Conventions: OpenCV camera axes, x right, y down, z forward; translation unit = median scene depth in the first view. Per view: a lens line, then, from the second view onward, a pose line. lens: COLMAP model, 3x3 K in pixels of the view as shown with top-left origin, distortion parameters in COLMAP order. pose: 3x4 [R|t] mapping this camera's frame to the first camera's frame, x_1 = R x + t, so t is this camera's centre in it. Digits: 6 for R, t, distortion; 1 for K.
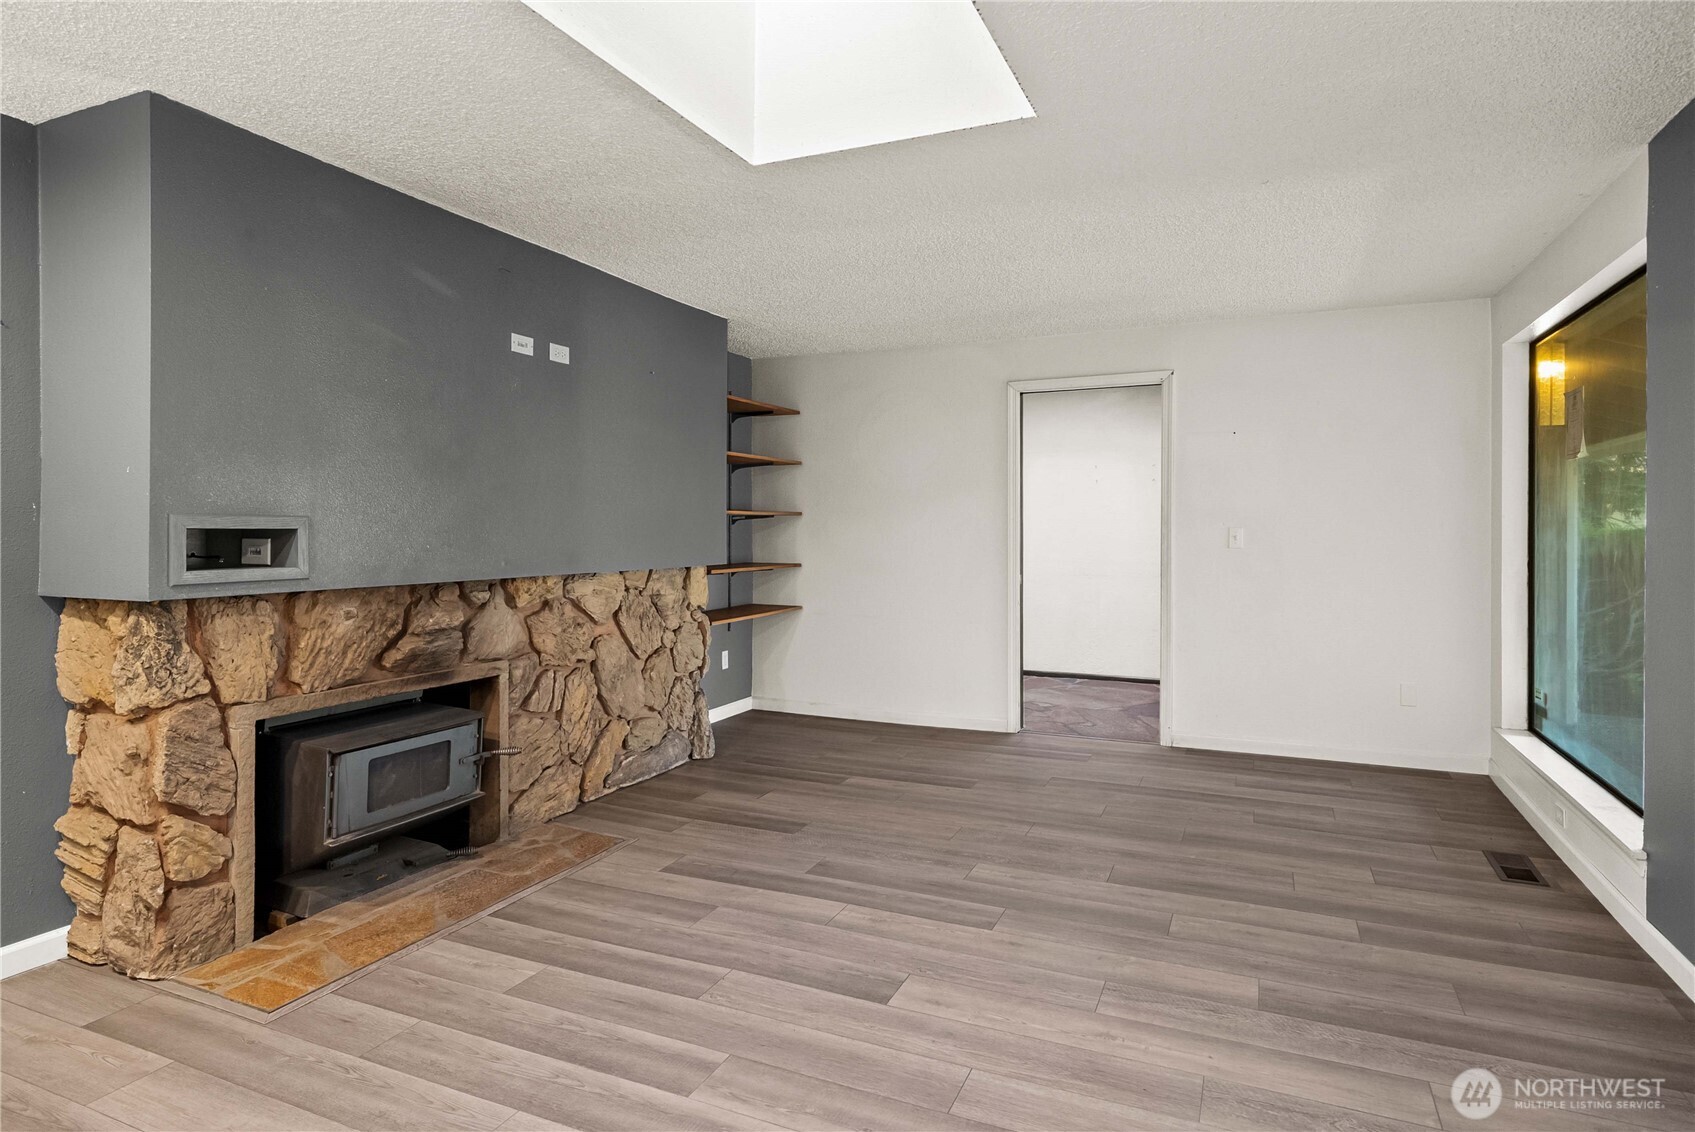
lens RADIAL K [[936.9, 0, 841.8], [0, 936.9, 527.0], [0, 0, 1]] dist [0.002045, 0.000382]
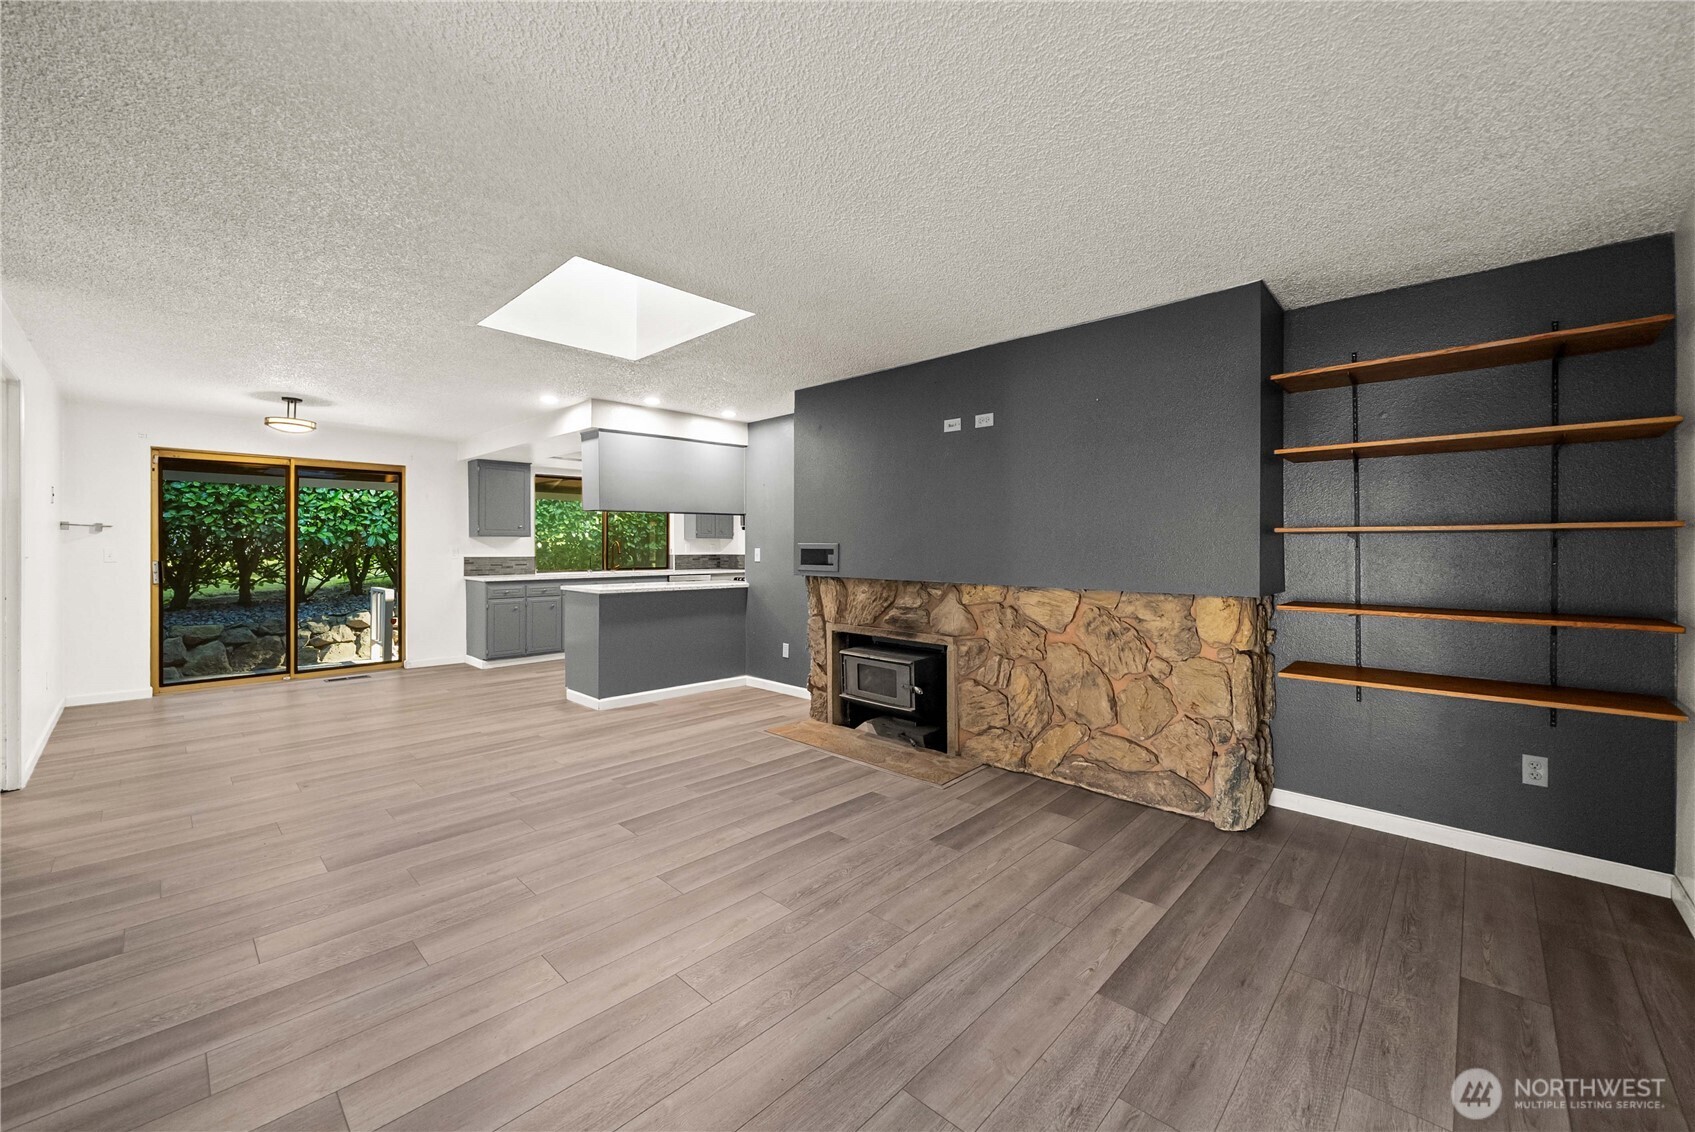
lens RADIAL K [[667.3, 0, 849.9], [0, 667.3, 547.4], [0, 0, 1]] dist [-0.003597, -0.000242]
pose [[-0.331439, -0.002480, -0.943474, 0.812416], [-0.004291, 0.999990, -0.001121, 0.000041], [0.943467, 0.003677, -0.331446, 1.378716]]
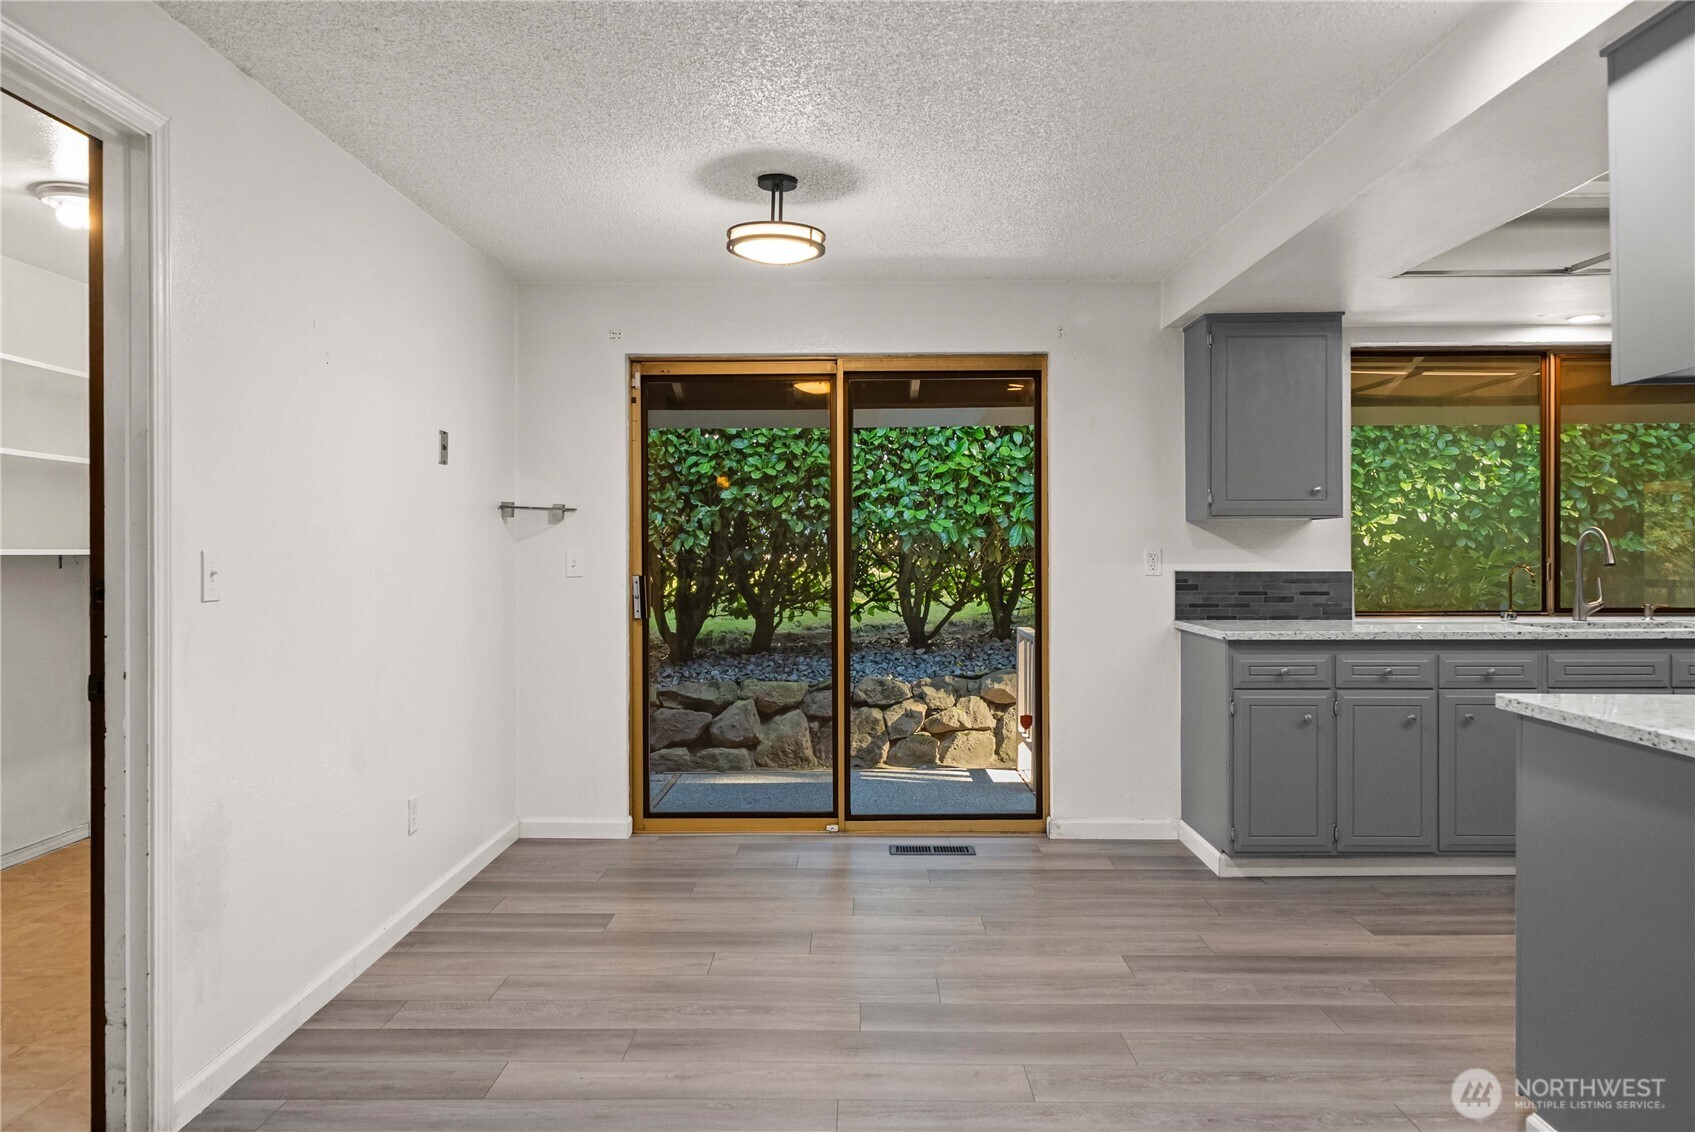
lens RADIAL K [[1137.2, 0, 845.1], [0, 1137.2, 547.8], [0, 0, 1]] dist [0.000379, -0.000791]
pose [[-0.917885, 0.000135, -0.396848, 0.136565], [0.000018, 1.000000, 0.000299, 0.003357], [0.396848, 0.000267, -0.917884, 0.630309]]
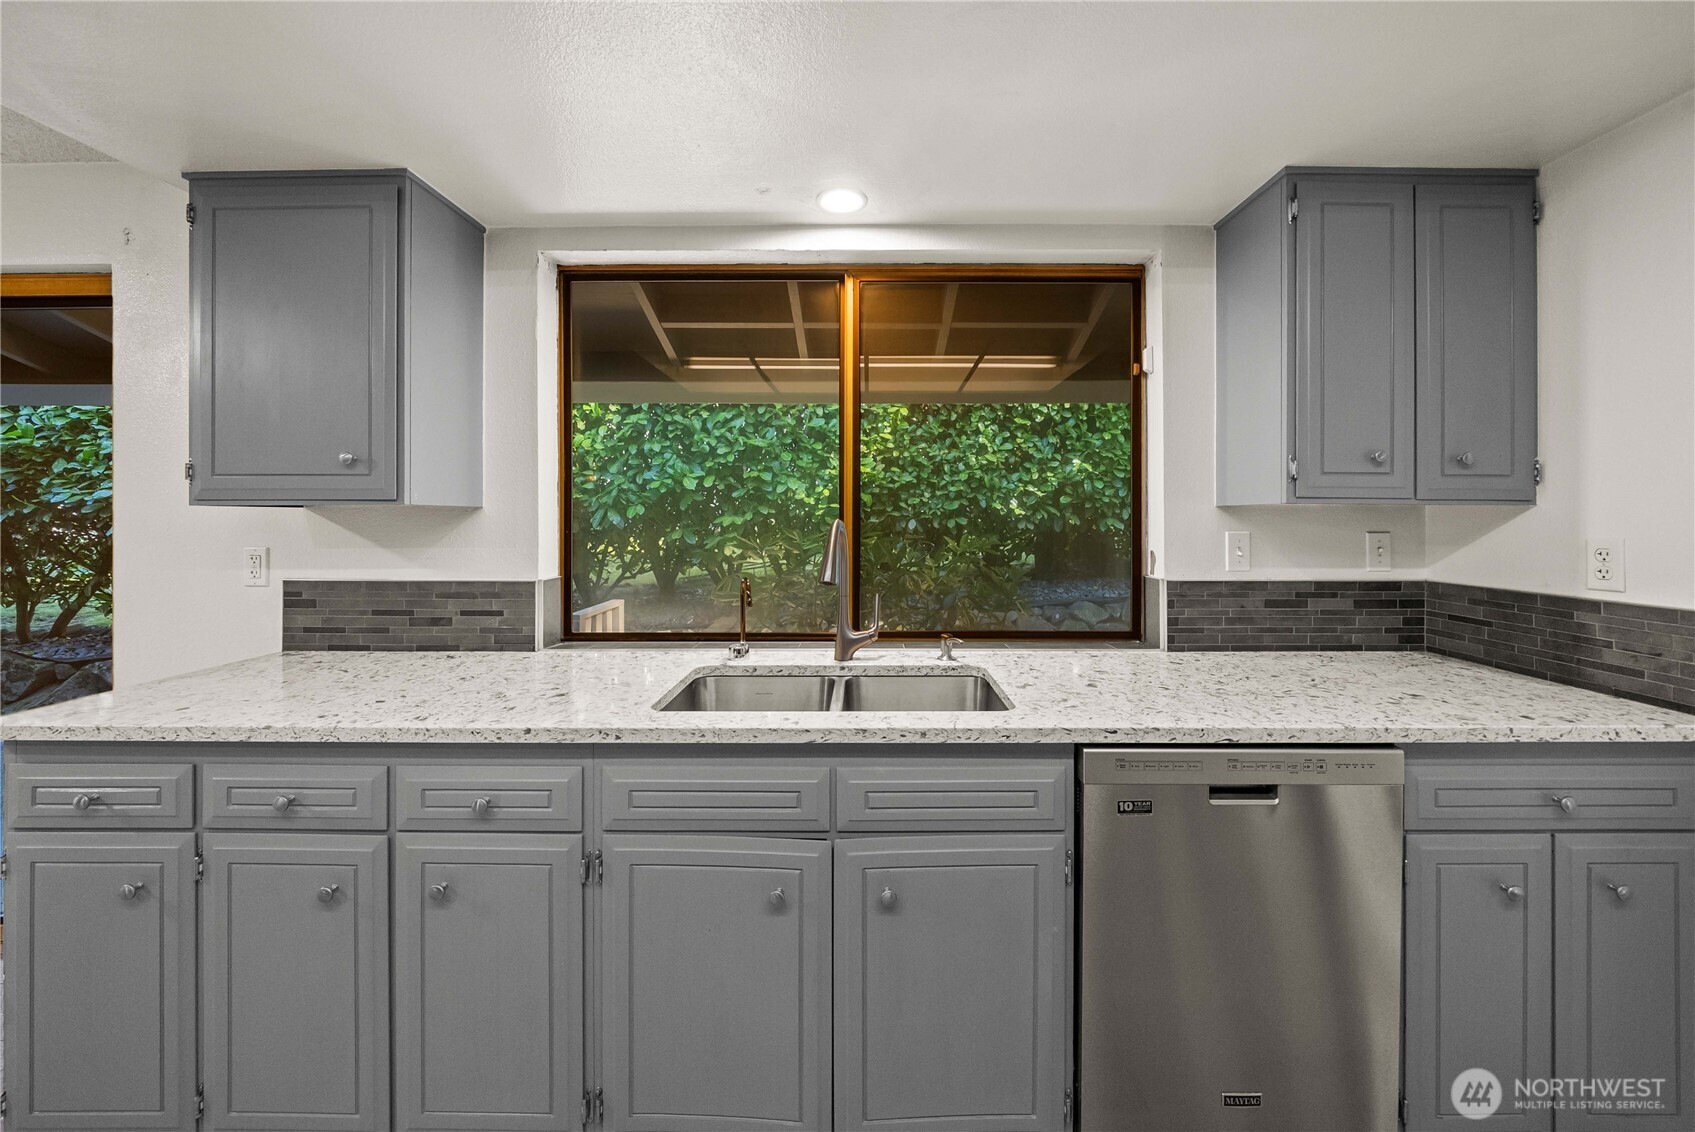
lens RADIAL K [[617.8, 0, 866.8], [0, 617.8, 520.5], [0, 0, 1]] dist [-0.001966, -0.000243]
pose [[-0.914639, -0.002211, -0.404265, -1.113245], [-0.003733, 0.999989, 0.002977, -0.023292], [0.404254, 0.004232, -0.914637, 0.157056]]
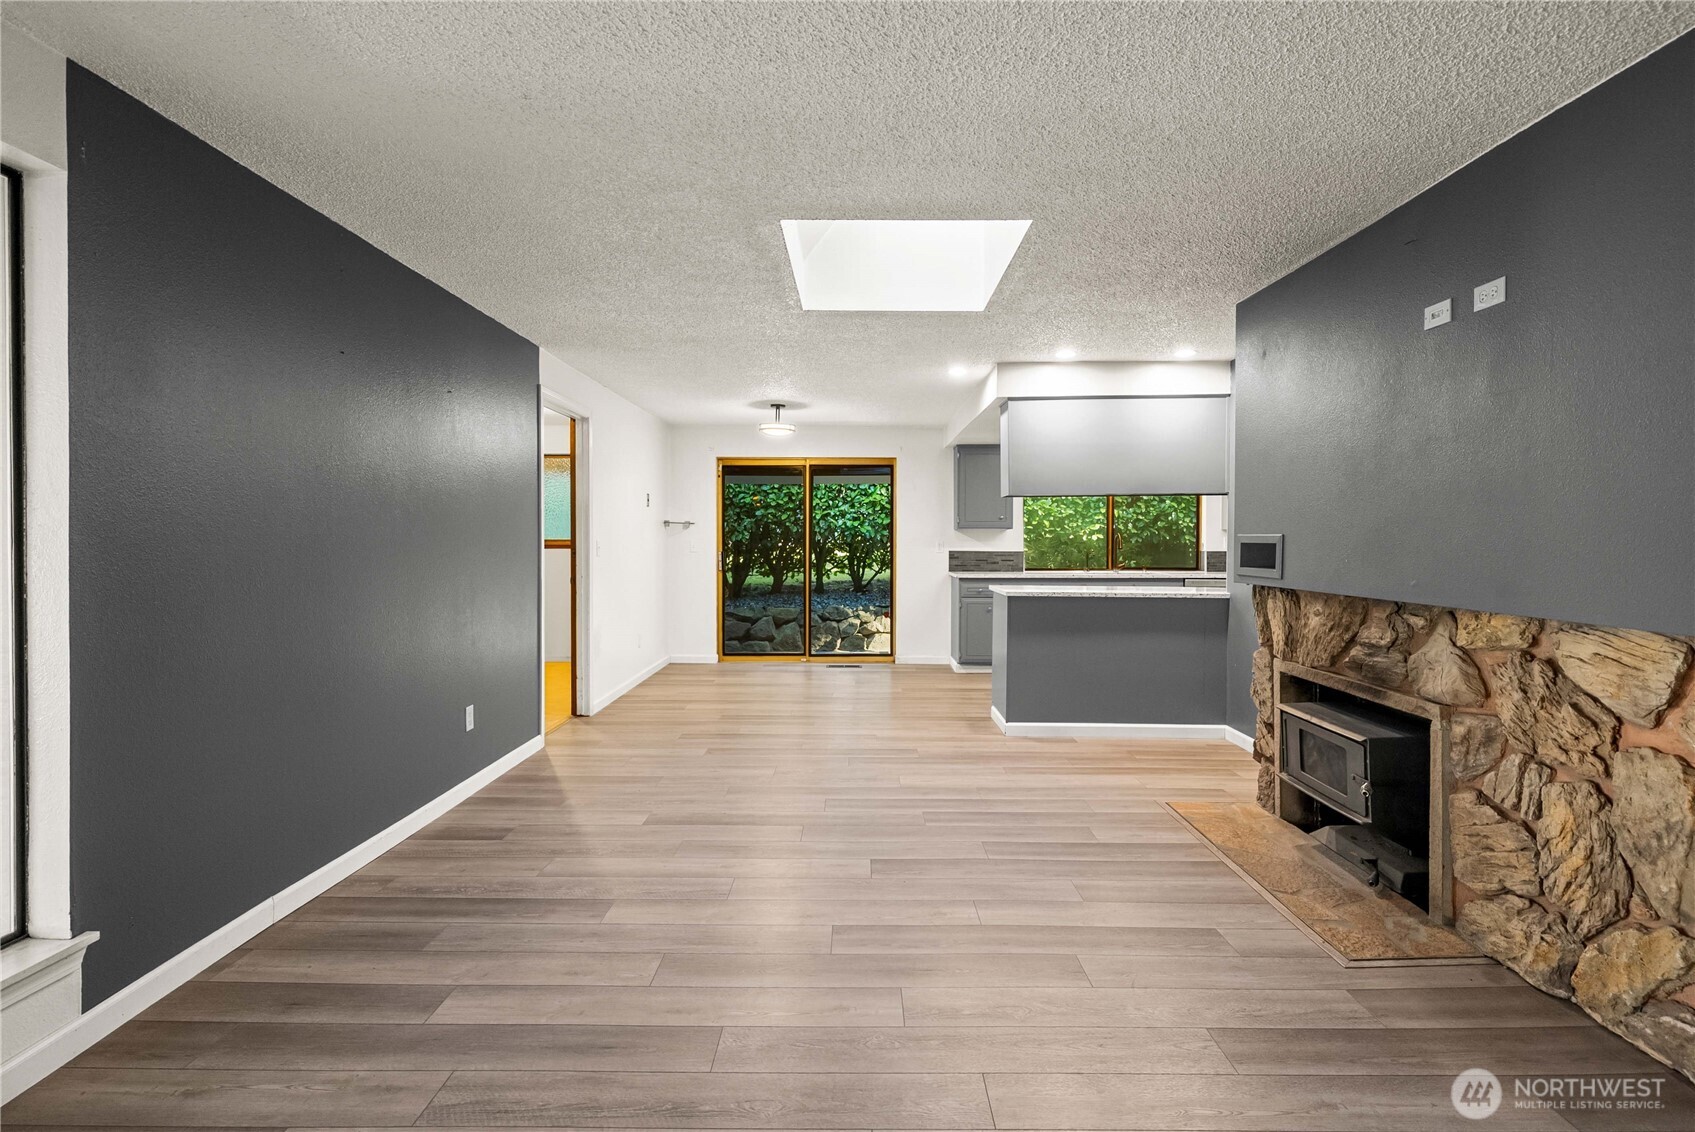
lens RADIAL K [[832.1, 0, 853.9], [0, 832.1, 553.8], [0, 0, 1]] dist [0.001489, 0.000466]
pose [[-0.913576, 0.001903, -0.406664, 0.465189], [-0.005849, 0.999824, 0.017818, -0.000661], [0.406626, 0.018657, -0.913404, 1.671481]]
